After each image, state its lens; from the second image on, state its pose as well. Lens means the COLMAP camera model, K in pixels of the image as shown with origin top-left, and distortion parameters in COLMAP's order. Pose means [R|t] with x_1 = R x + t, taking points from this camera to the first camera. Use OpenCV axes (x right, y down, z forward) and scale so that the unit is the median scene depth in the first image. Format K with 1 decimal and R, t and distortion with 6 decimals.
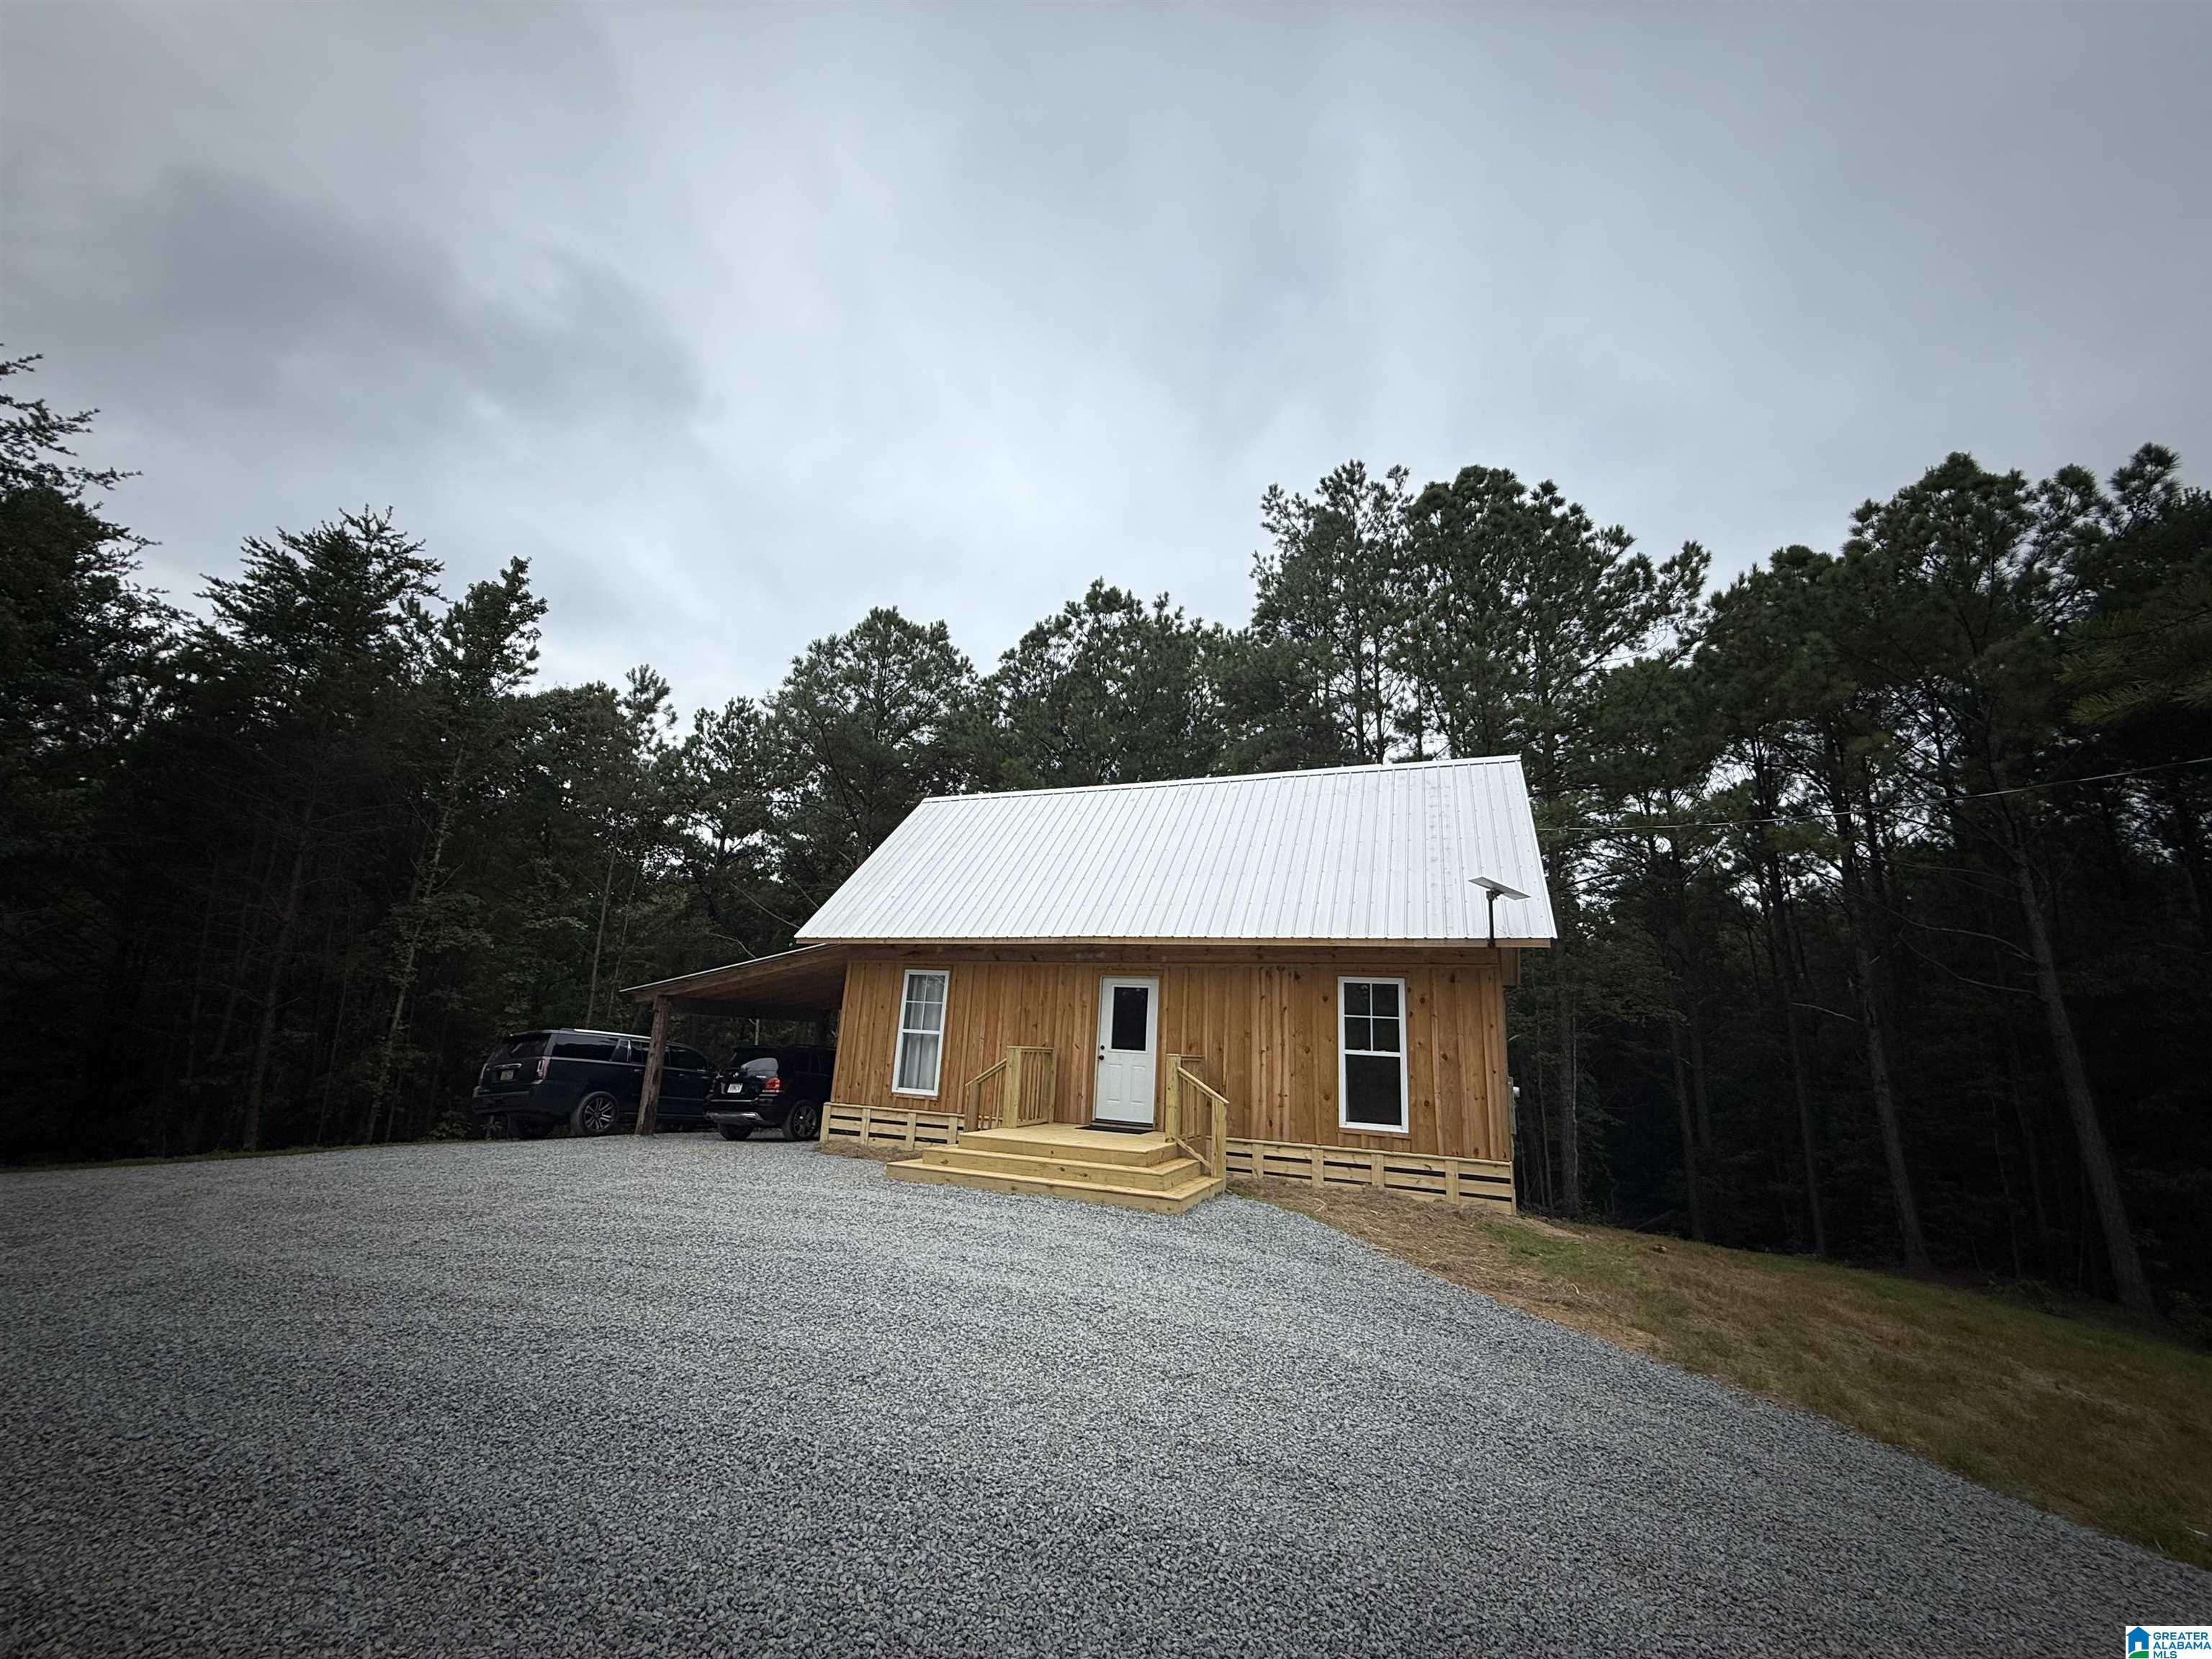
lens RADIAL K [[885.1, 0, 1117.2], [0, 885.1, 839.9], [0, 0, 1]] dist [-0.003293, -0.000010]
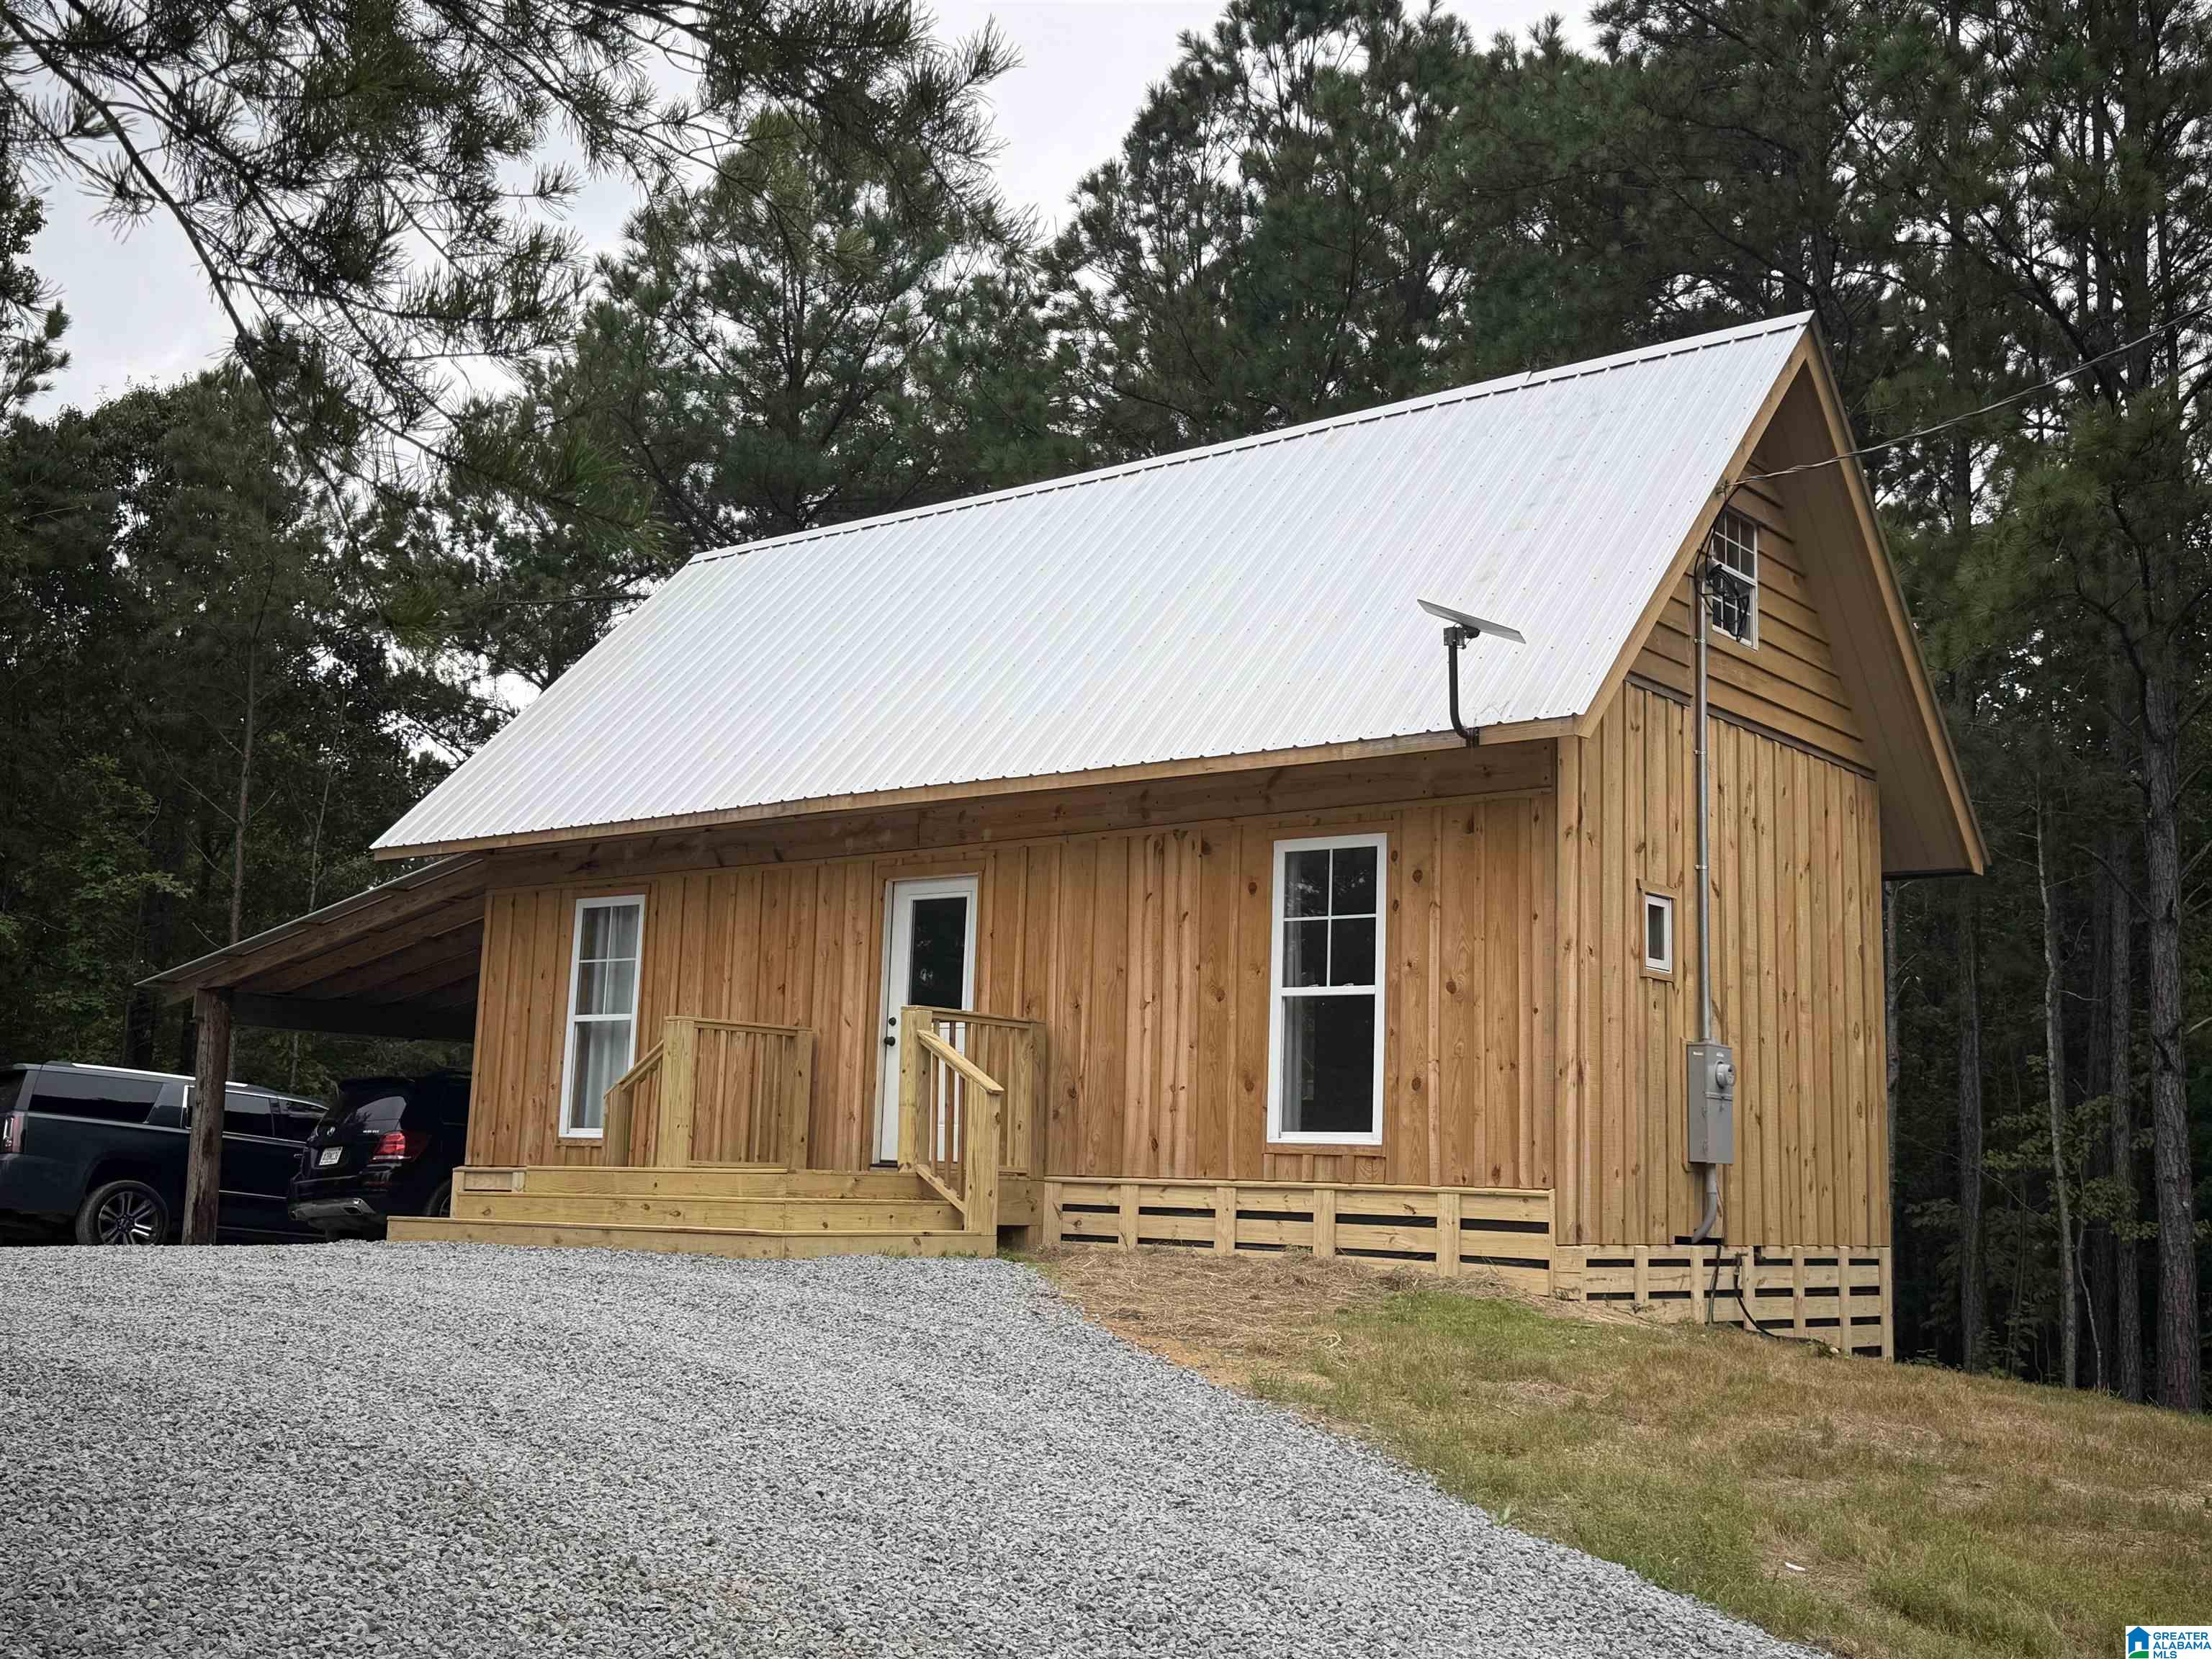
lens RADIAL K [[2405.1, 0, 1101.6], [0, 2405.1, 818.2], [0, 0, 1]] dist [0.102378, 0.000000]
pose [[0.957599, -0.068270, -0.279900, 0.526404], [0.087355, 0.994587, 0.056270, 0.060798], [0.274543, -0.078335, 0.958379, -0.277190]]
